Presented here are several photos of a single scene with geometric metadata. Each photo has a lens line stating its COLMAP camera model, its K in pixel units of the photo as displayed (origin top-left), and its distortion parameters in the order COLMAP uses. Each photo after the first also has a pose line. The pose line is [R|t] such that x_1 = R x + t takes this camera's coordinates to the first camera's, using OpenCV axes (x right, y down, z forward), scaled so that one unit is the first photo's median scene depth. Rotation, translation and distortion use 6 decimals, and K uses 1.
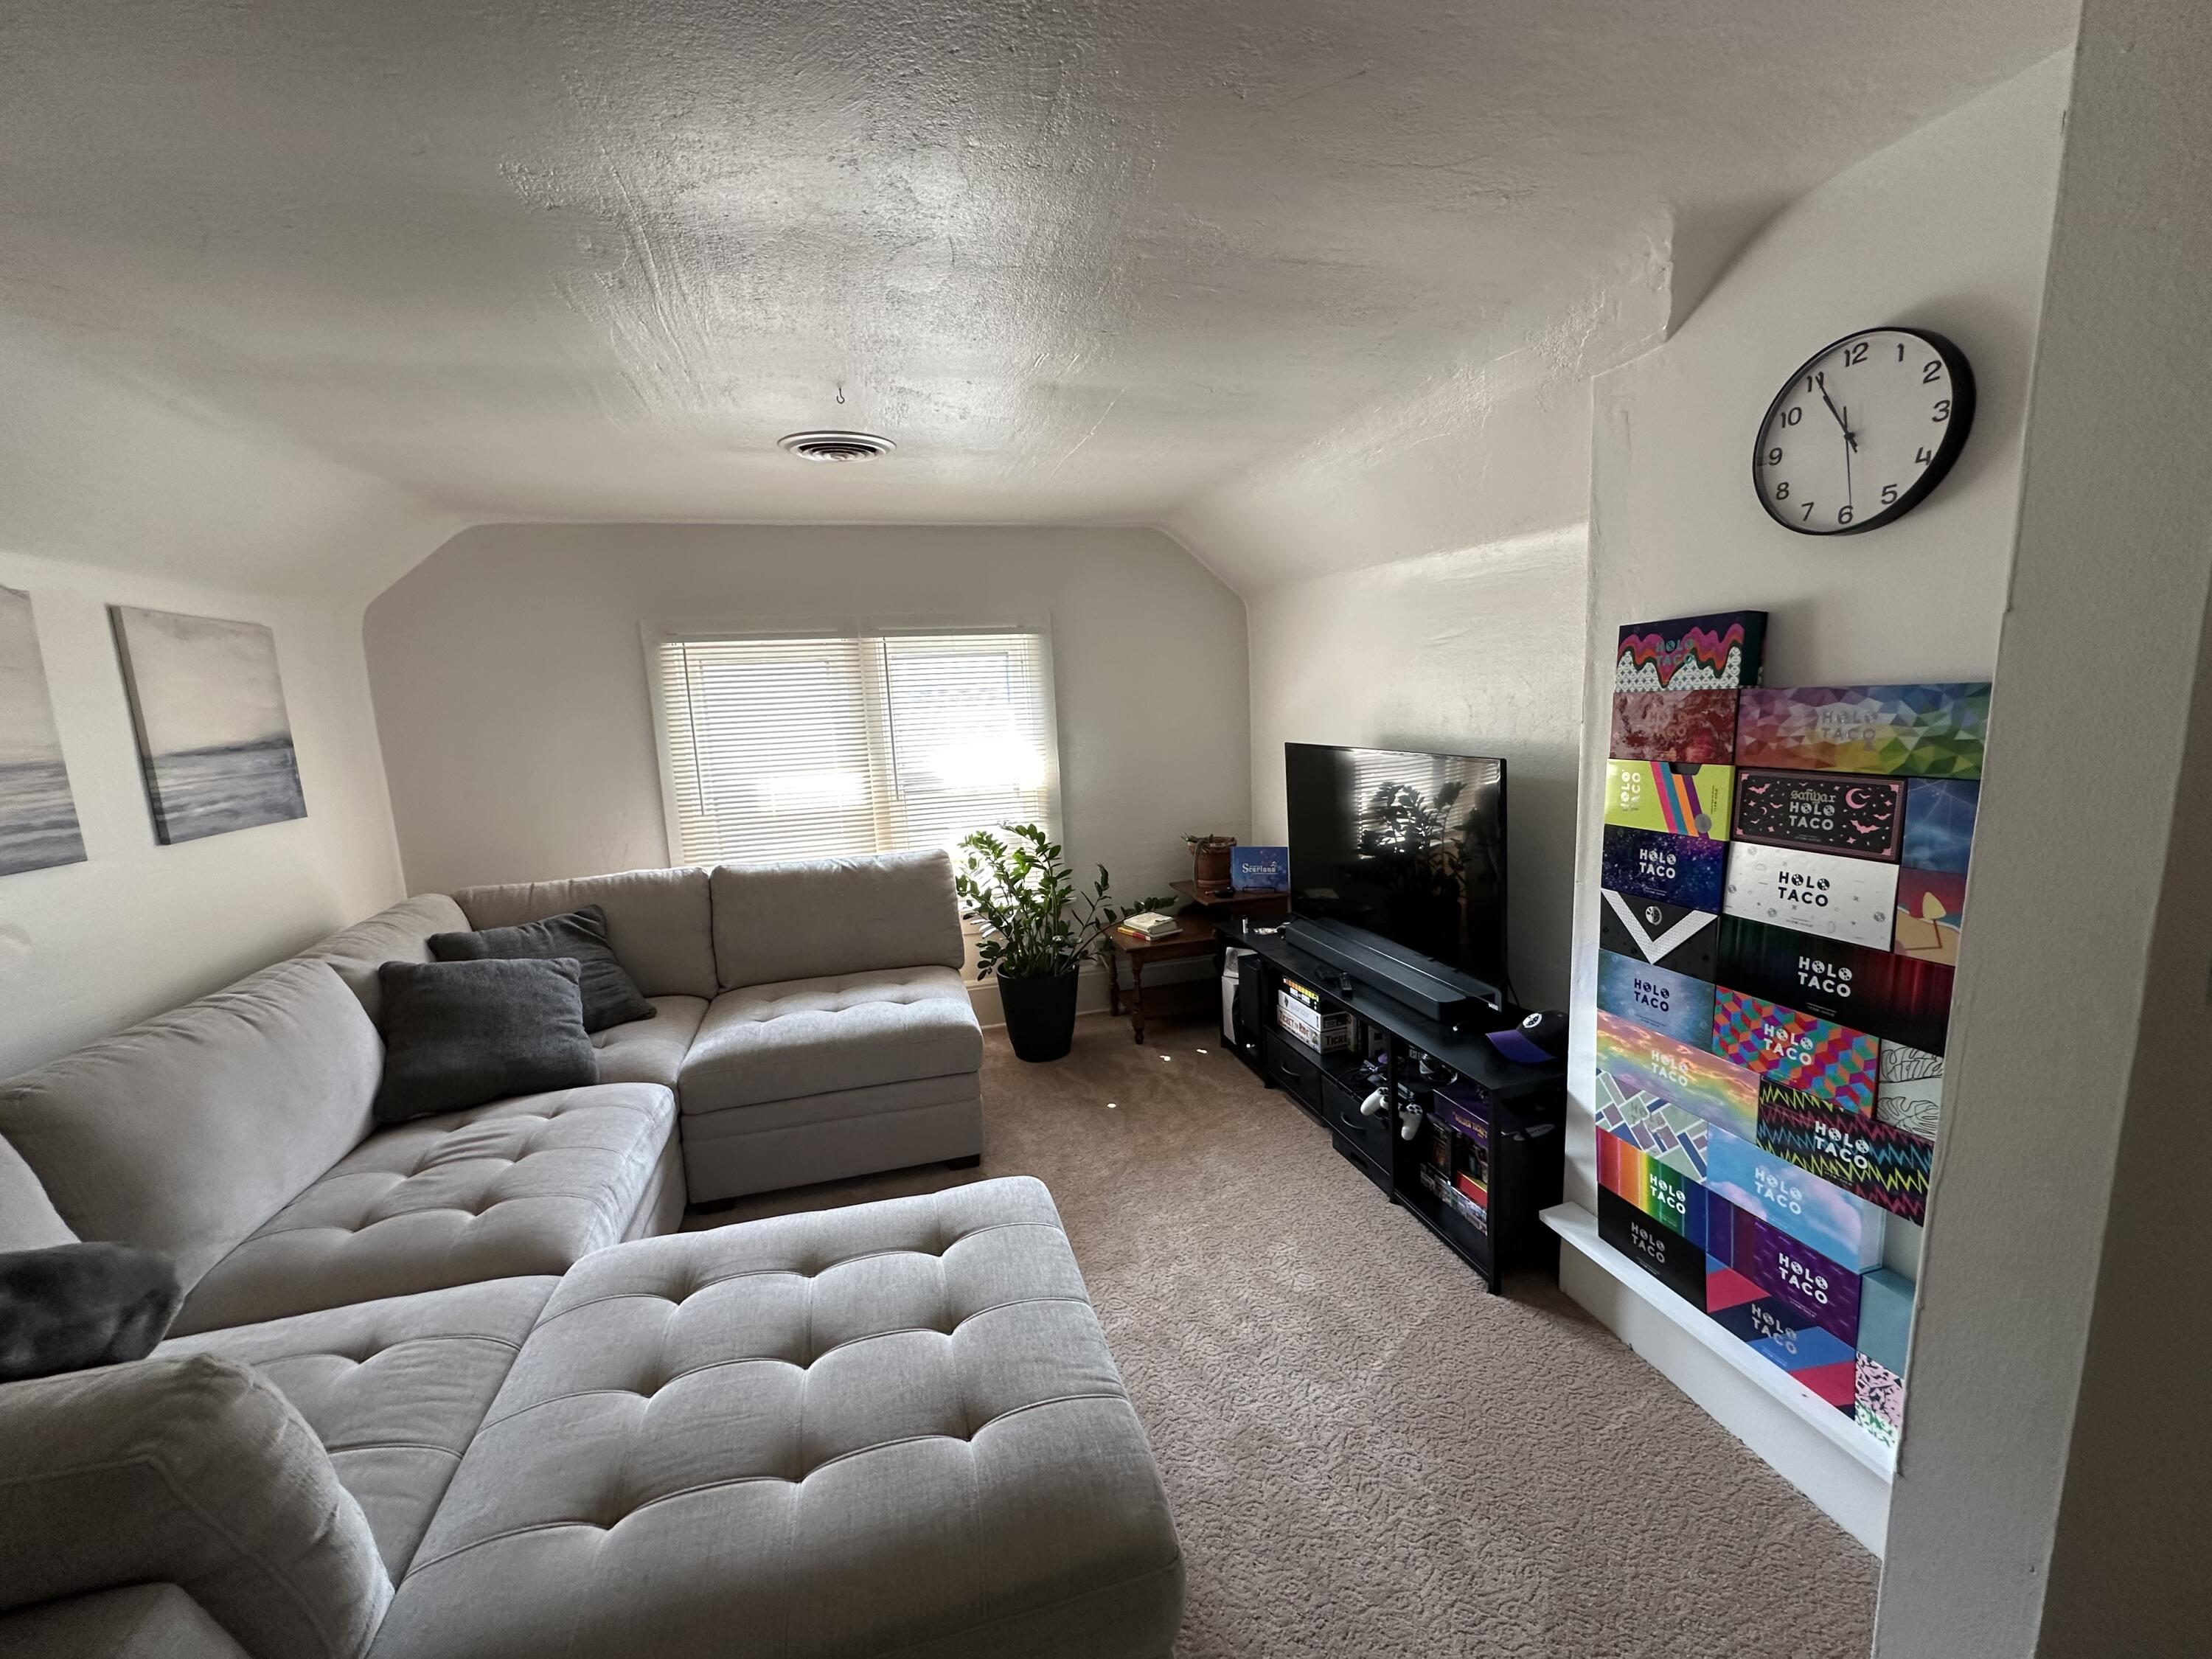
lens RADIAL K [[884.2, 0, 1102.6], [0, 884.2, 835.7], [0, 0, 1]] dist [-0.002157, 0.000235]
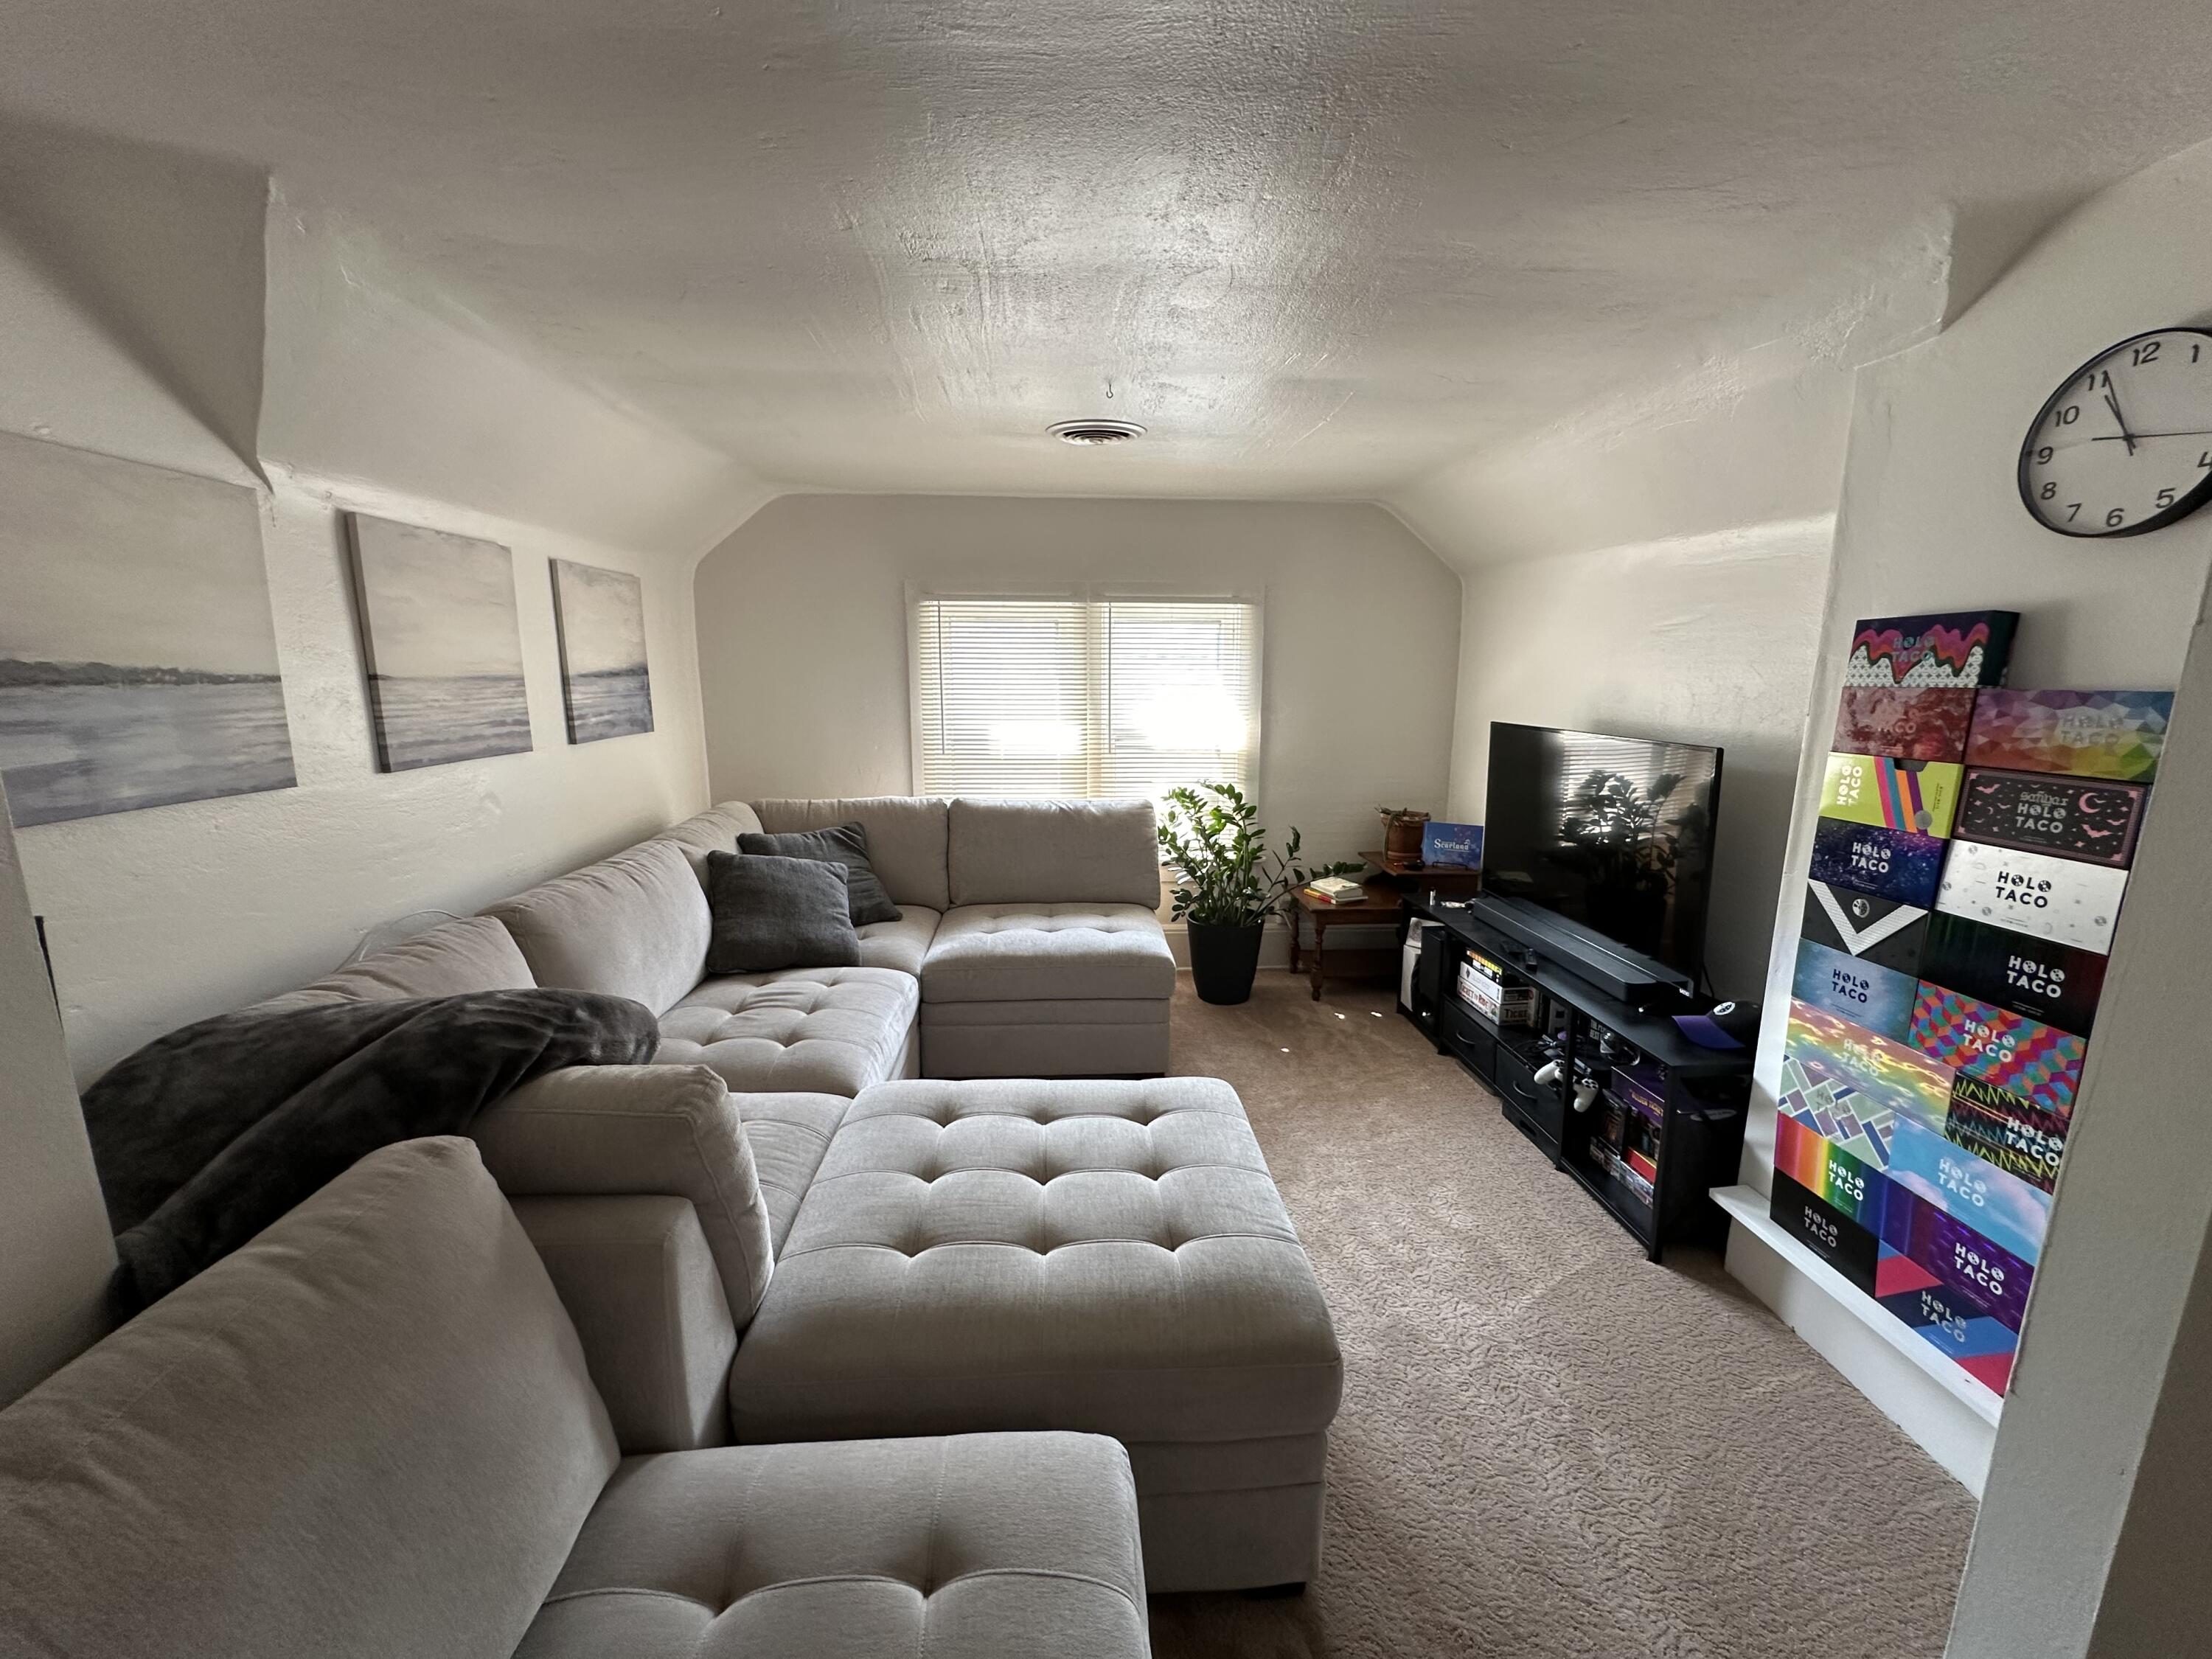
lens RADIAL K [[884.2, 0, 1105.3], [0, 884.2, 833.0], [0, 0, 1]] dist [-0.002157, 0.000235]
pose [[0.977200, 0.086151, -0.194057, -0.033138], [-0.079779, 0.995992, 0.040431, 0.030221], [0.196763, -0.024028, 0.980157, -0.152706]]
